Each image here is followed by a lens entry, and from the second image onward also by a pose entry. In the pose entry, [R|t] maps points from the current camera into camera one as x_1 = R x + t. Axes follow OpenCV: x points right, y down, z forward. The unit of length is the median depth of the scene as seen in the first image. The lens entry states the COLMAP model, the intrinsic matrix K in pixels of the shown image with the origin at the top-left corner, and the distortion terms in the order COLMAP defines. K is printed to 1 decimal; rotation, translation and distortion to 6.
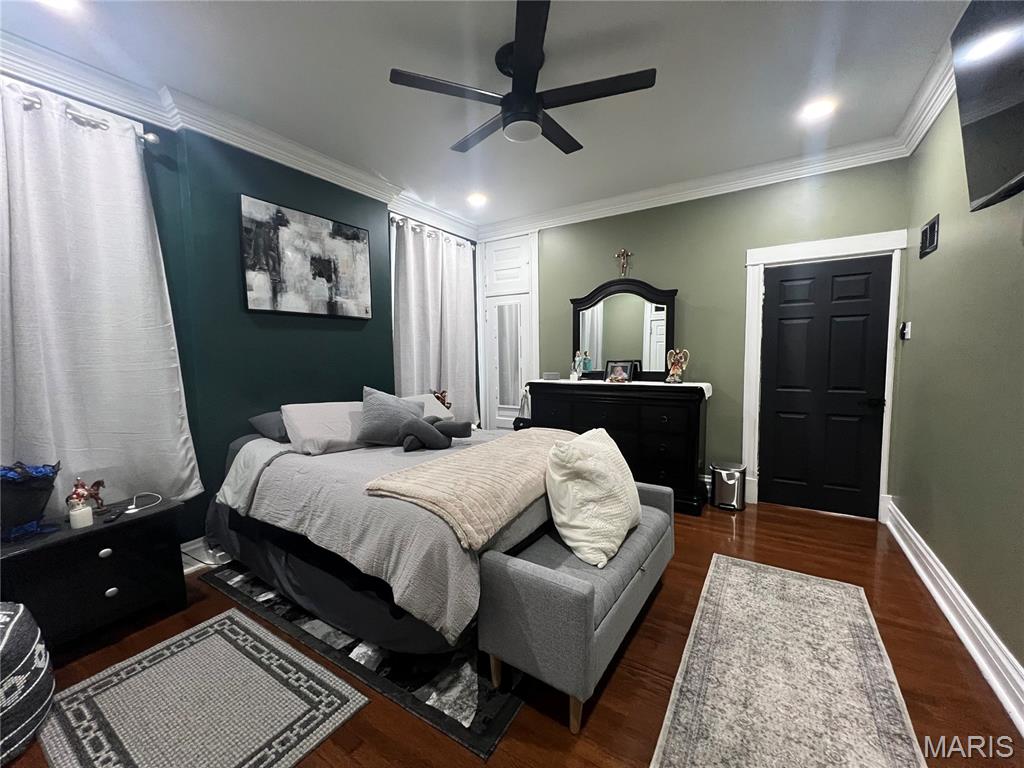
lens RADIAL K [[408.4, 0, 512.1], [0, 408.4, 383.9], [0, 0, 1]] dist [-0.001681, -0.000153]
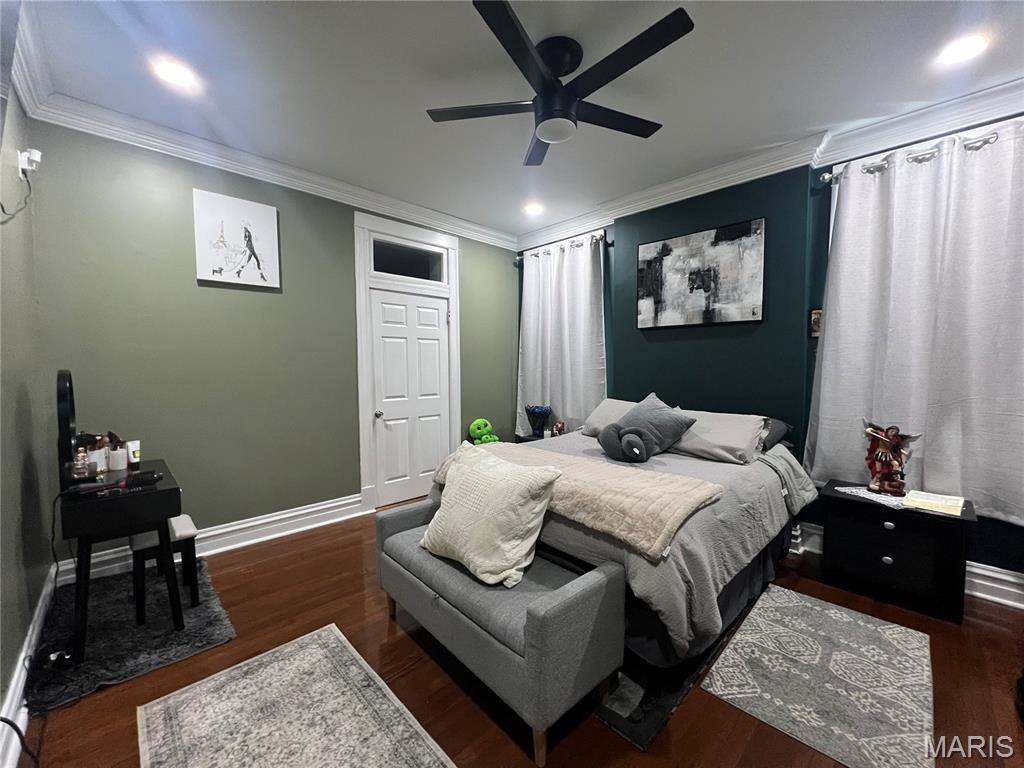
lens RADIAL K [[408.4, 0, 511.6], [0, 408.4, 385.9], [0, 0, 1]] dist [-0.001681, -0.000153]
pose [[-0.230592, 0.067128, -0.970732, 0.700444], [-0.073329, 0.993582, 0.086127, -0.069803], [0.970283, 0.091043, -0.224190, 0.810067]]
